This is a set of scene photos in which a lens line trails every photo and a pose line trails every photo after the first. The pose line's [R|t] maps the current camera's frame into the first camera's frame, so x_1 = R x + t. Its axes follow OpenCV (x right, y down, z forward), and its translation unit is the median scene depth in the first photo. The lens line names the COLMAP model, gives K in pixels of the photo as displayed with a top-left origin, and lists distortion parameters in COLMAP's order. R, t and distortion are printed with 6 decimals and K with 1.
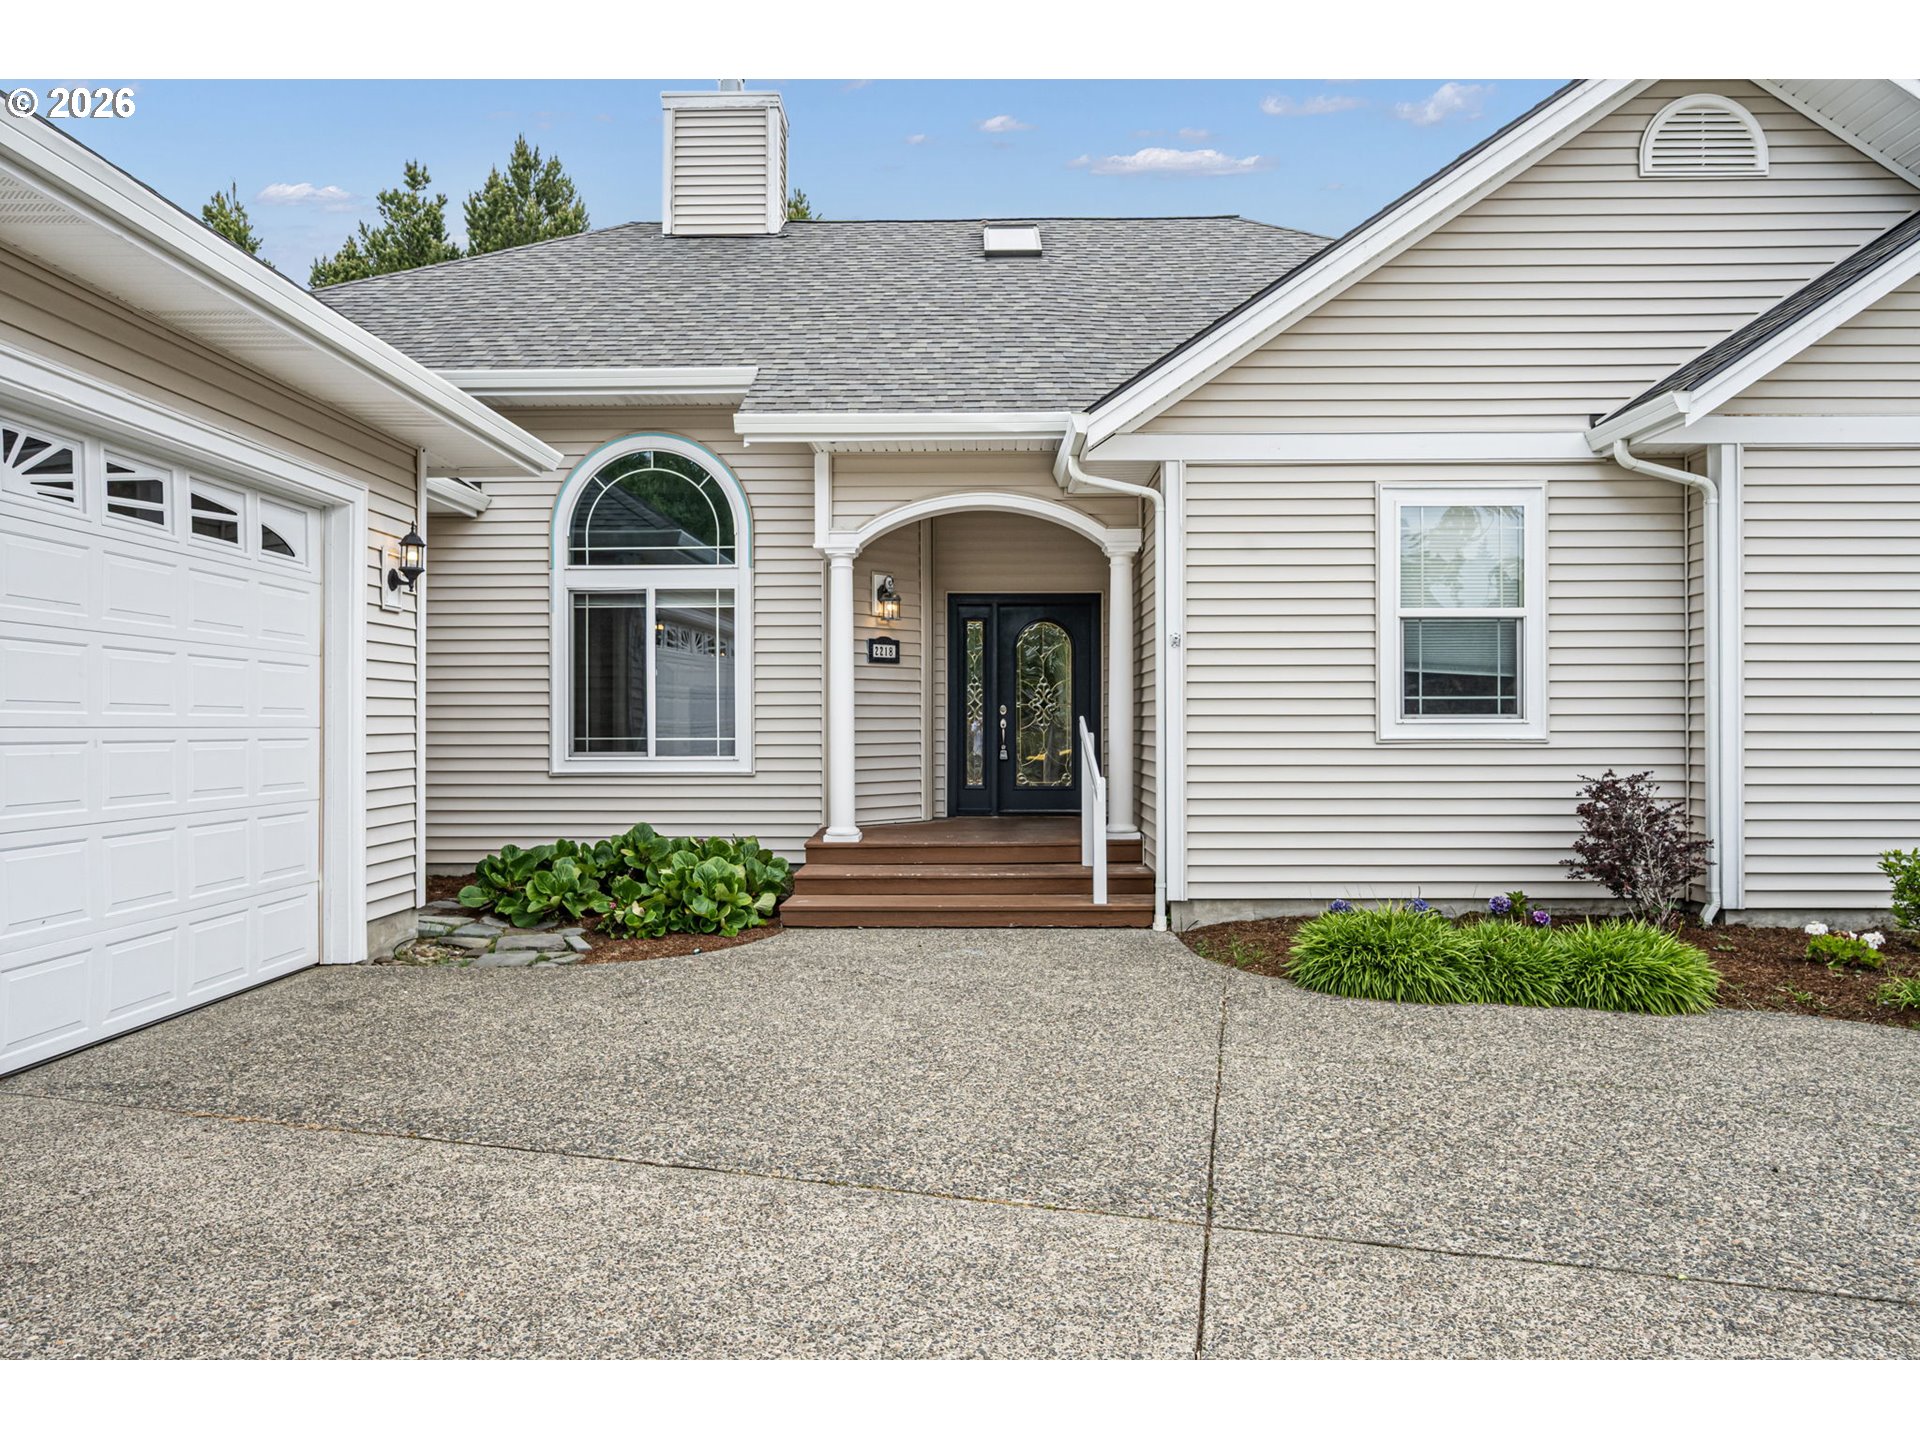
lens RADIAL K [[1223.9, 0, 967.6], [0, 1223.9, 724.2], [0, 0, 1]] dist [-0.014620, 0.010879]
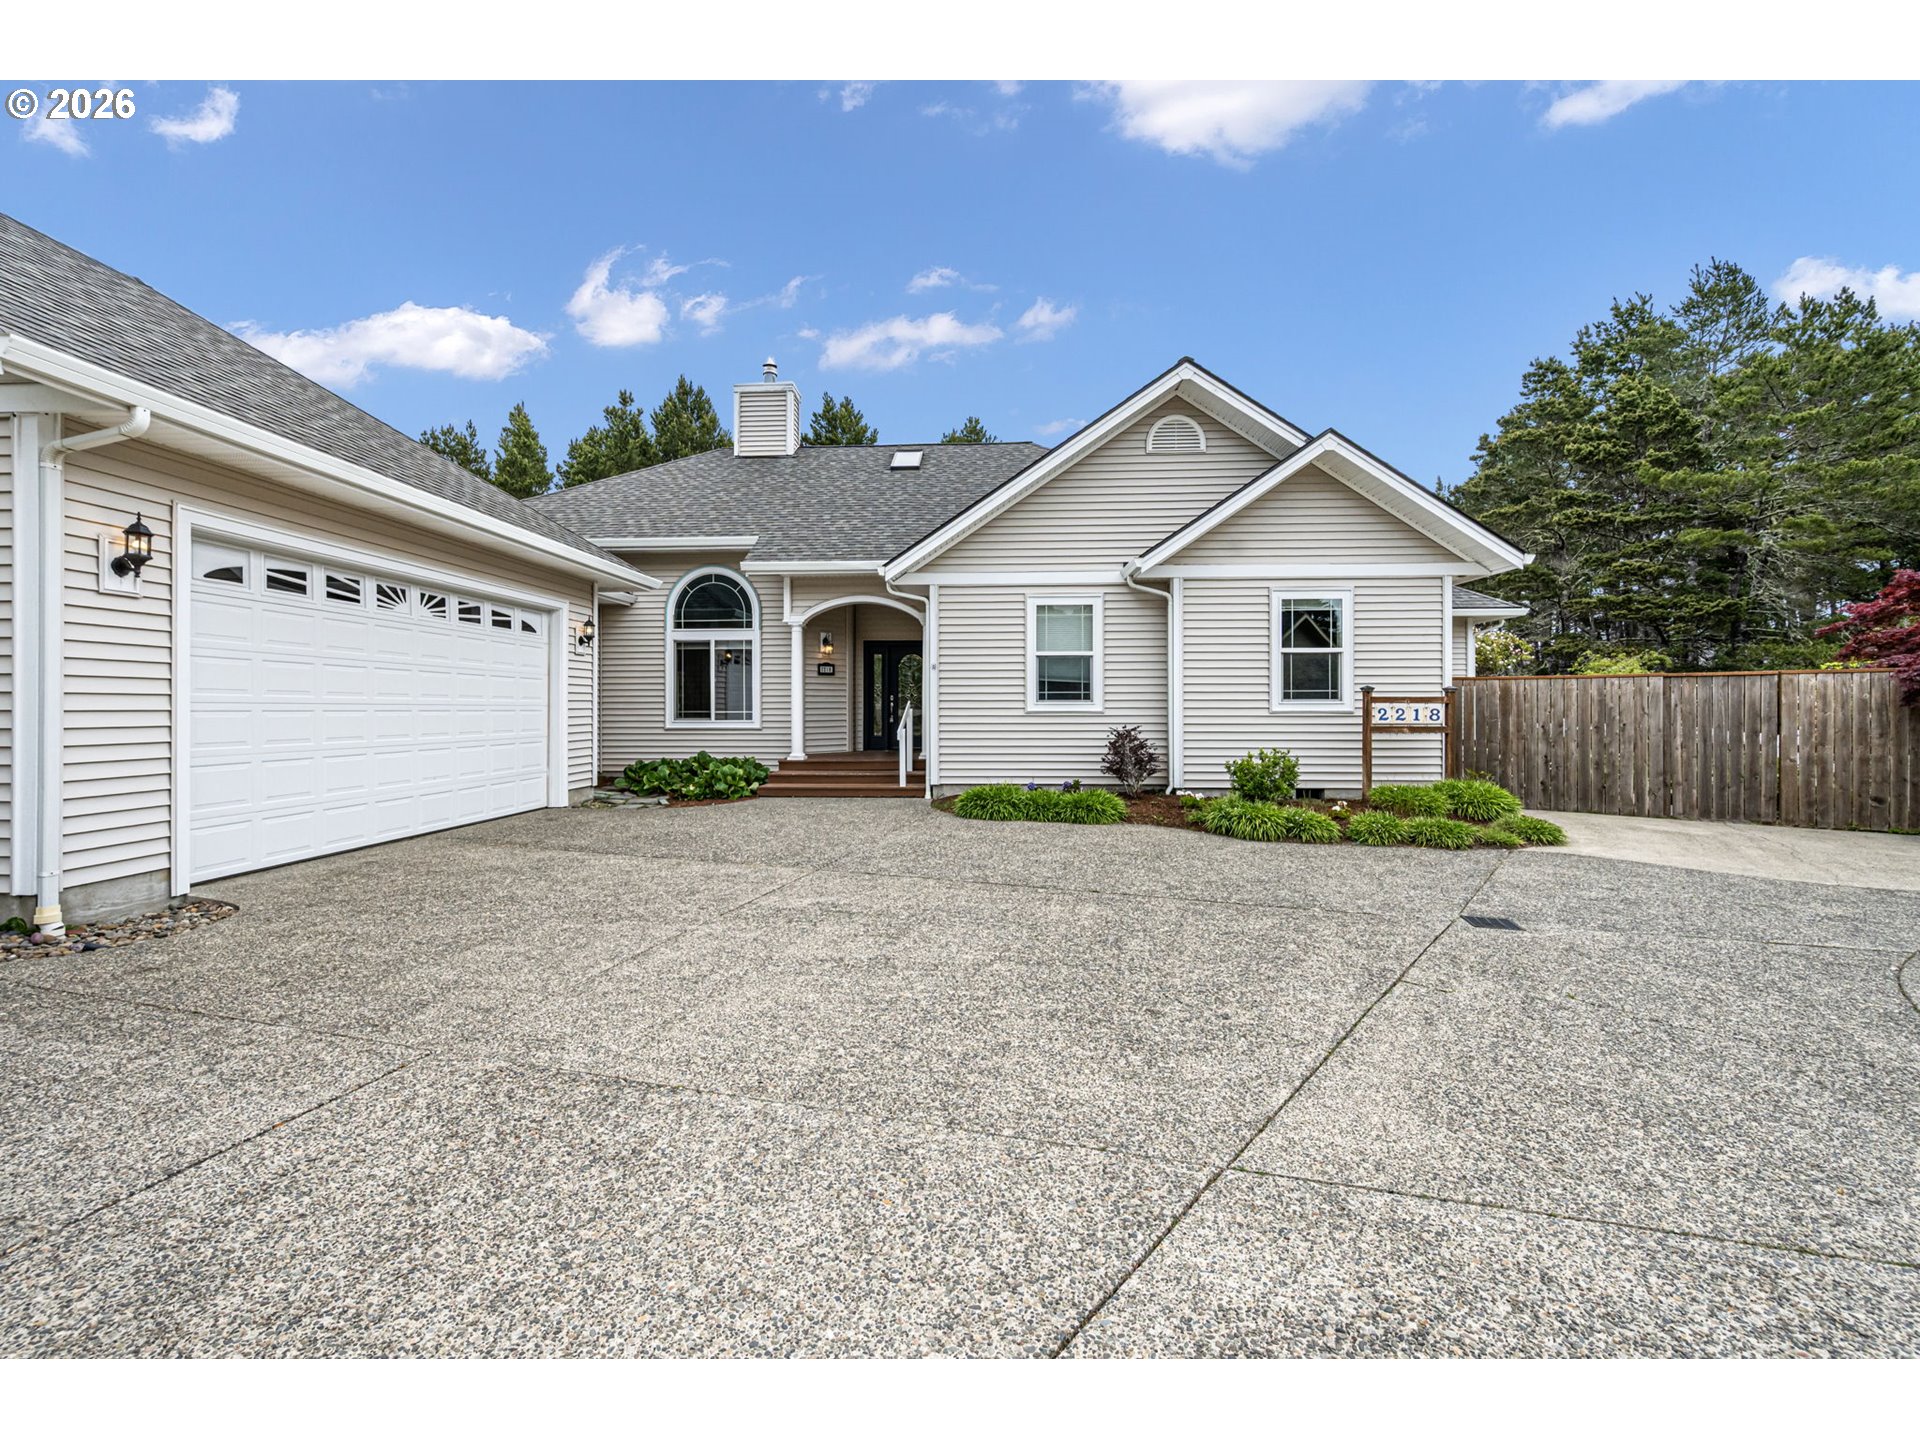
lens RADIAL K [[767.7, 0, 961.4], [0, 767.7, 705.6], [0, 0, 1]] dist [-0.001847, -0.000788]
pose [[0.999528, 0.000236, -0.030719, 0.260821], [-0.000276, 0.999999, -0.001269, 0.003706], [0.030719, 0.001277, 0.999527, -0.377638]]
